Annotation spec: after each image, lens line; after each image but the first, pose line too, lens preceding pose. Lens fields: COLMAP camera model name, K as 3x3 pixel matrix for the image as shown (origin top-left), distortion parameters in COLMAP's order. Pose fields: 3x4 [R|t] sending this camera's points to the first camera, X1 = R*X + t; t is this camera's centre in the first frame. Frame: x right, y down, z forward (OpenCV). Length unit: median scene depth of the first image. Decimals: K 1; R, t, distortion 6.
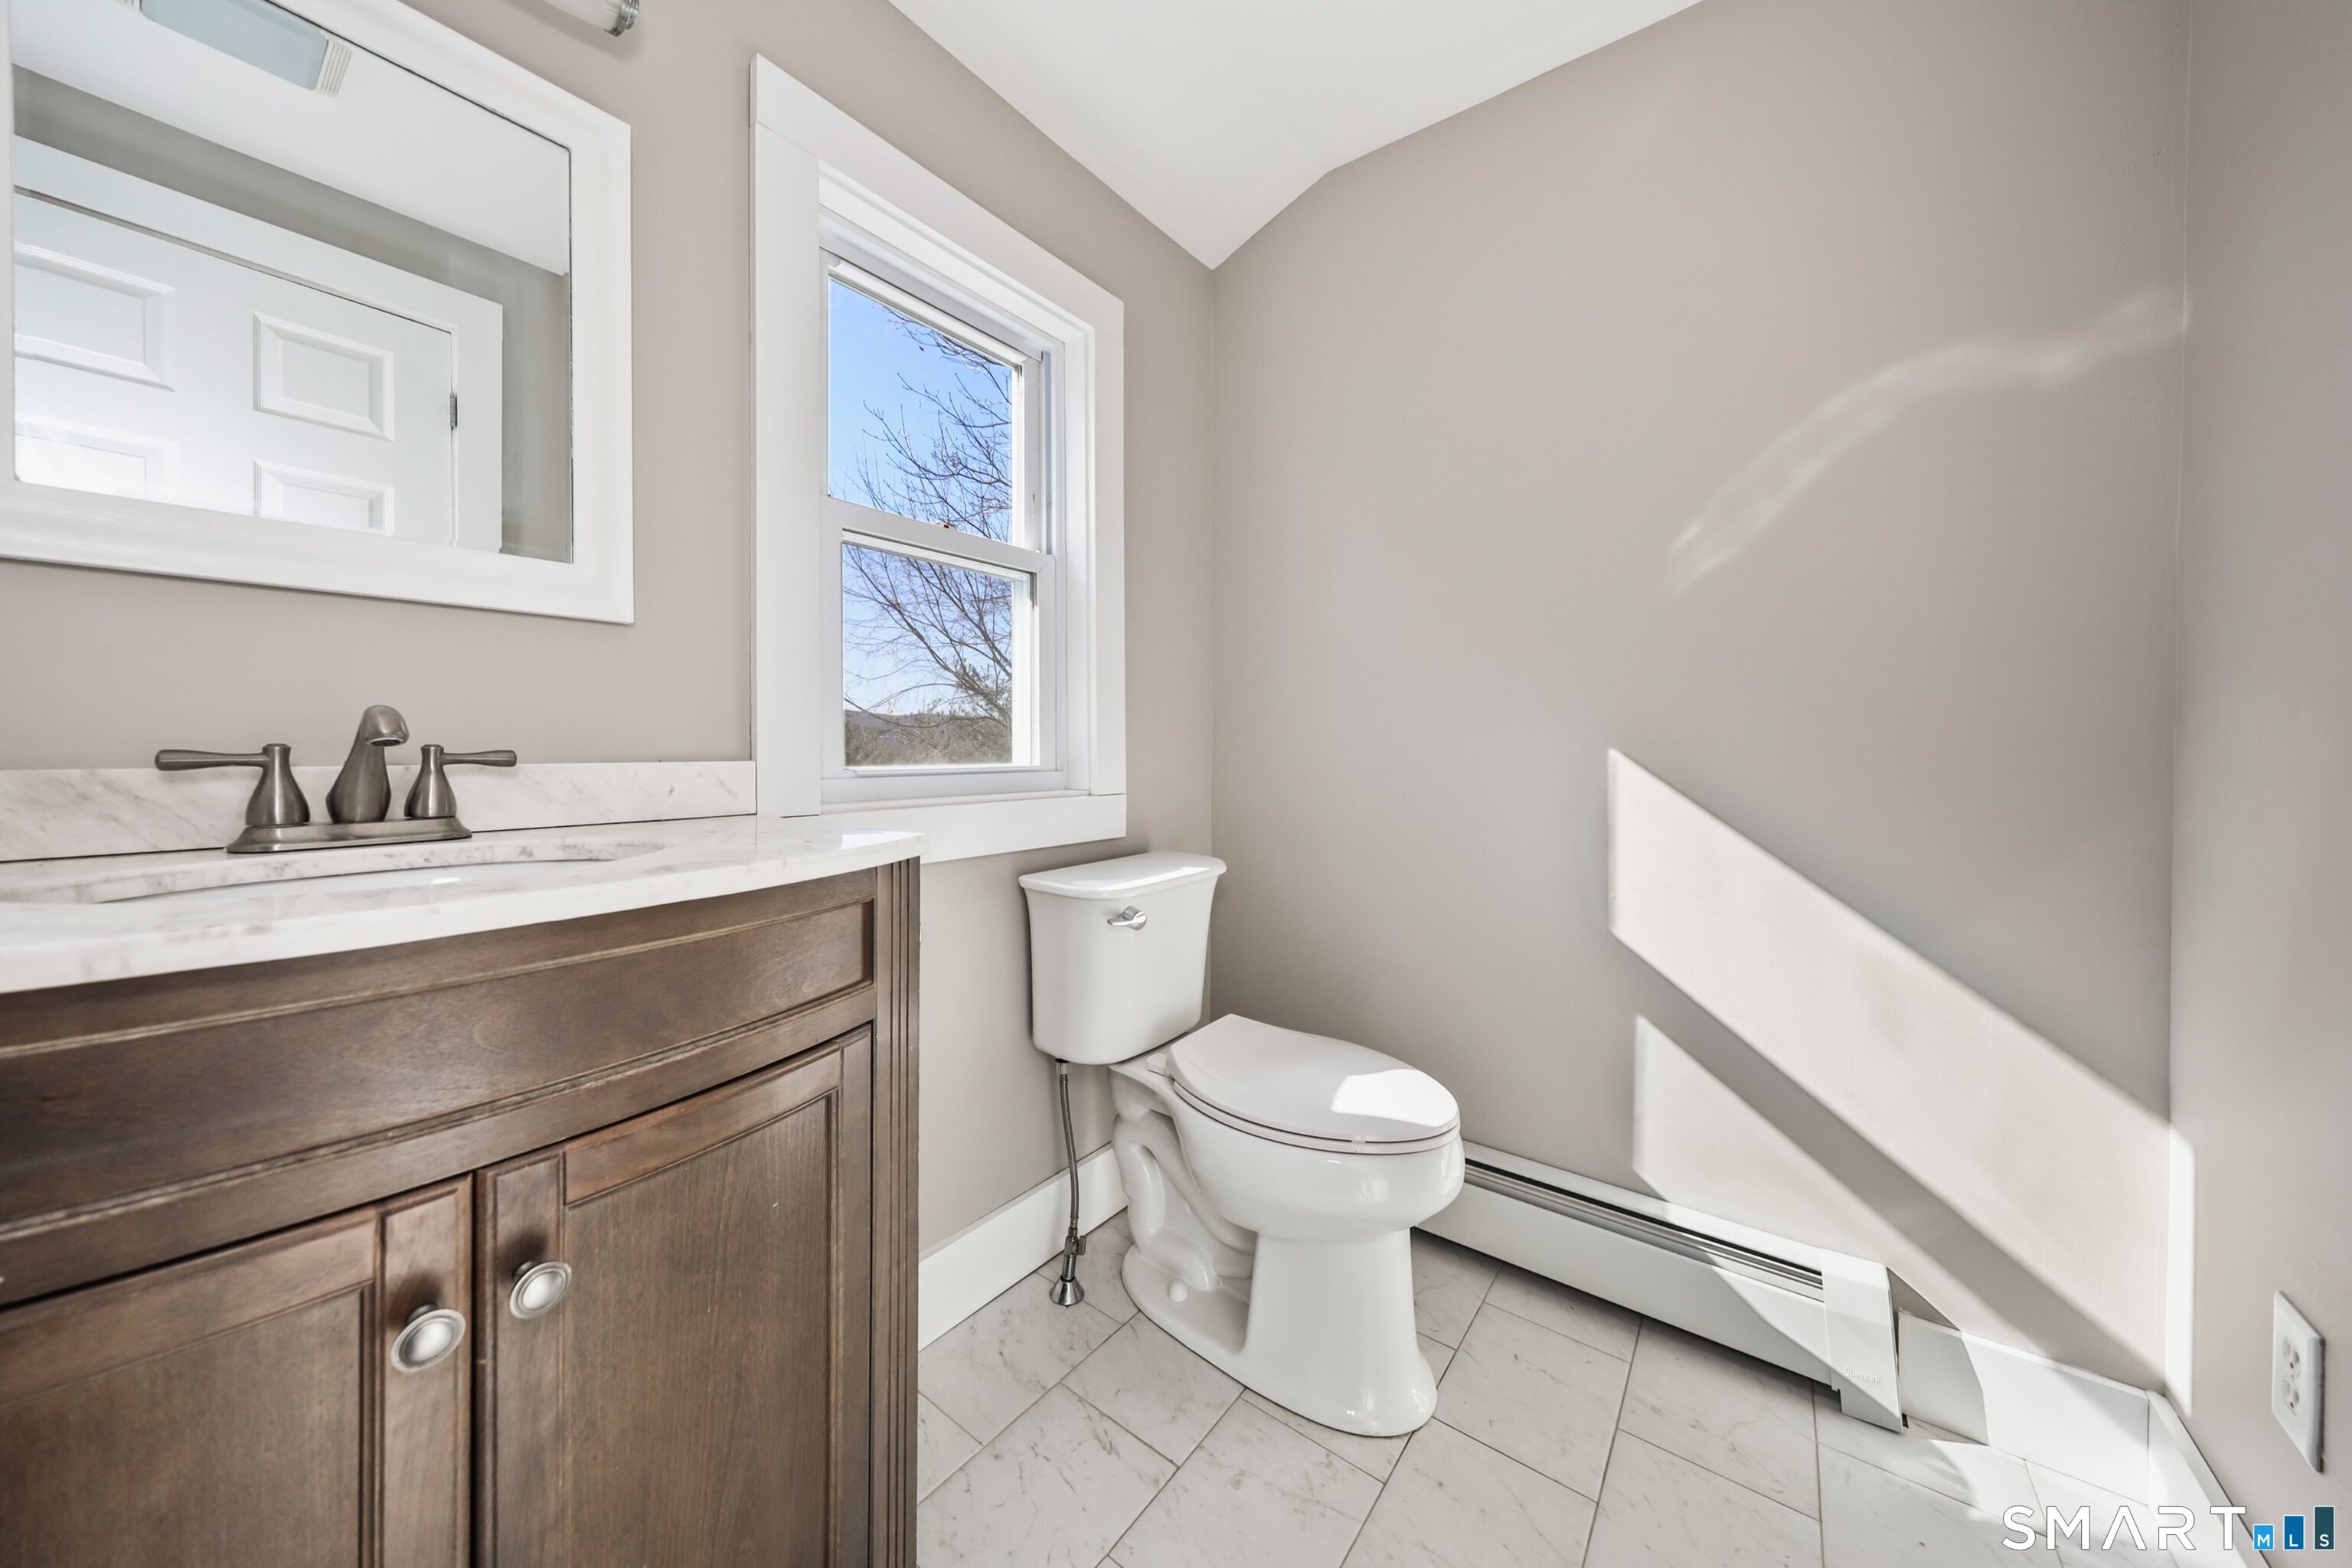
lens RADIAL K [[792.8, 0, 1166.5], [0, 792.8, 742.6], [0, 0, 1]] dist [0.000794, 0.000023]
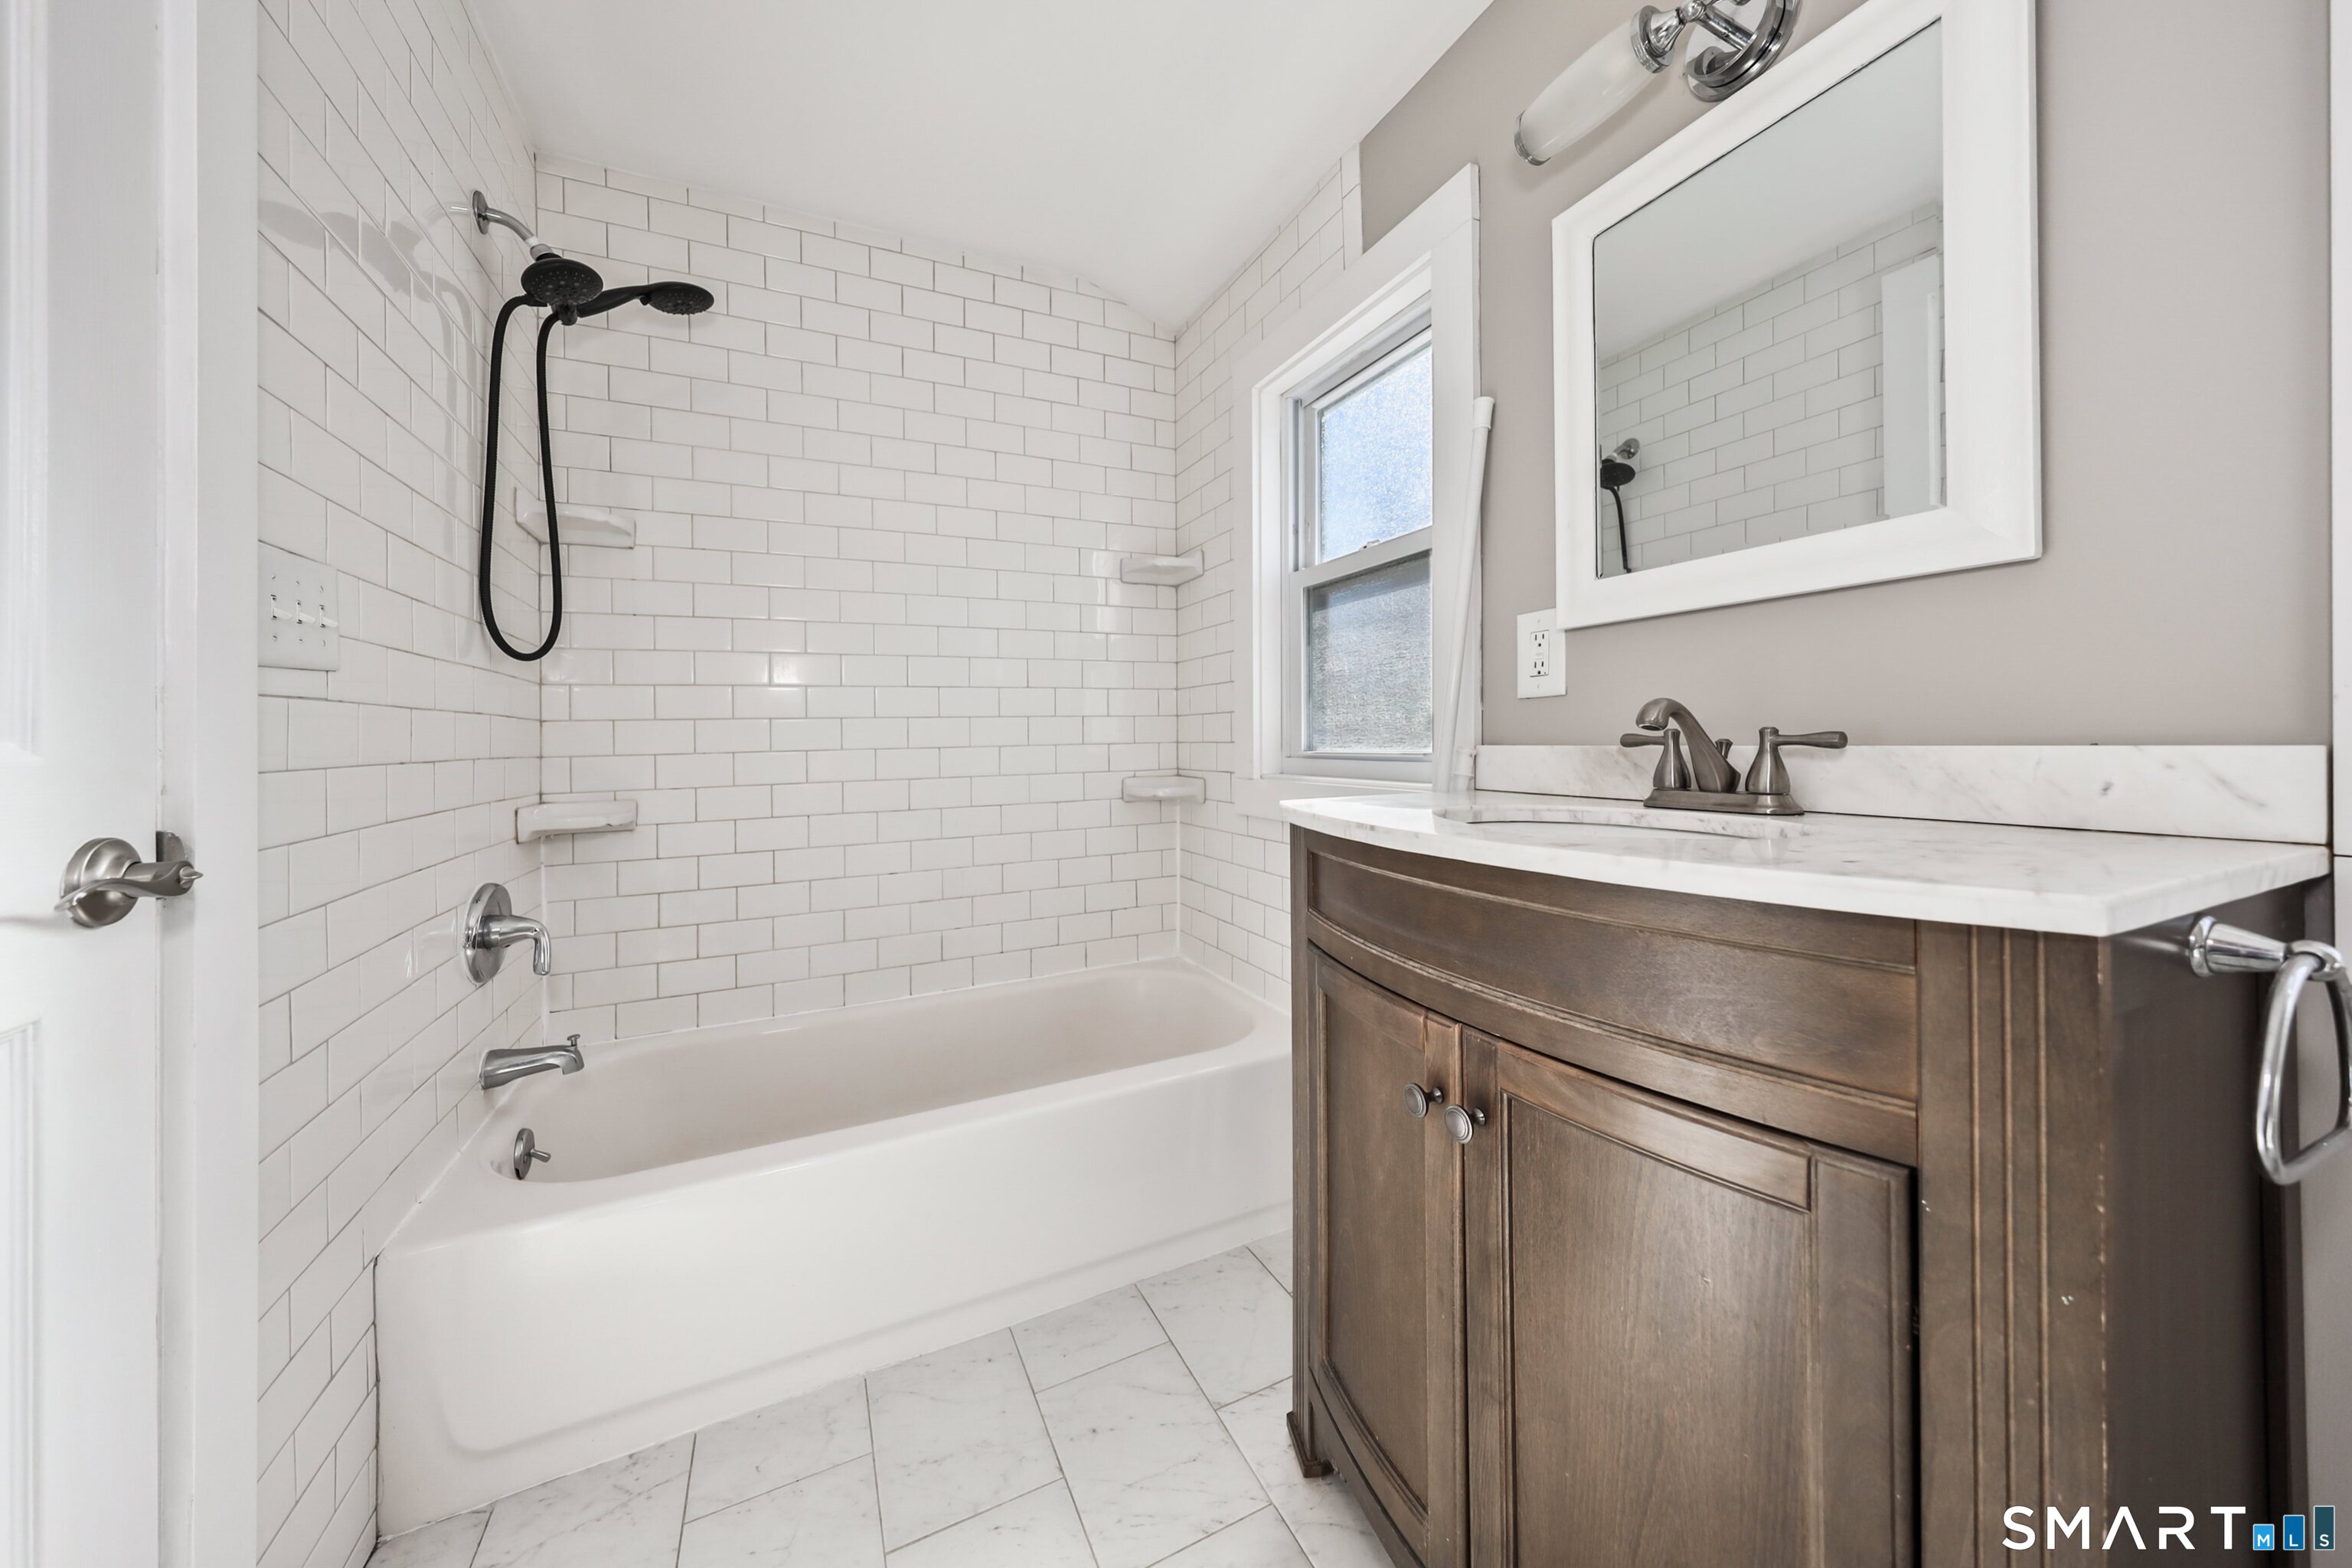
lens RADIAL K [[792.8, 0, 1166.5], [0, 792.8, 742.6], [0, 0, 1]] dist [0.000794, 0.000023]
pose [[-0.454688, 0.005119, -0.890636, 0.432335], [0.017258, 0.999846, -0.003063, 0.012981], [0.890483, -0.016763, -0.454707, 0.766150]]
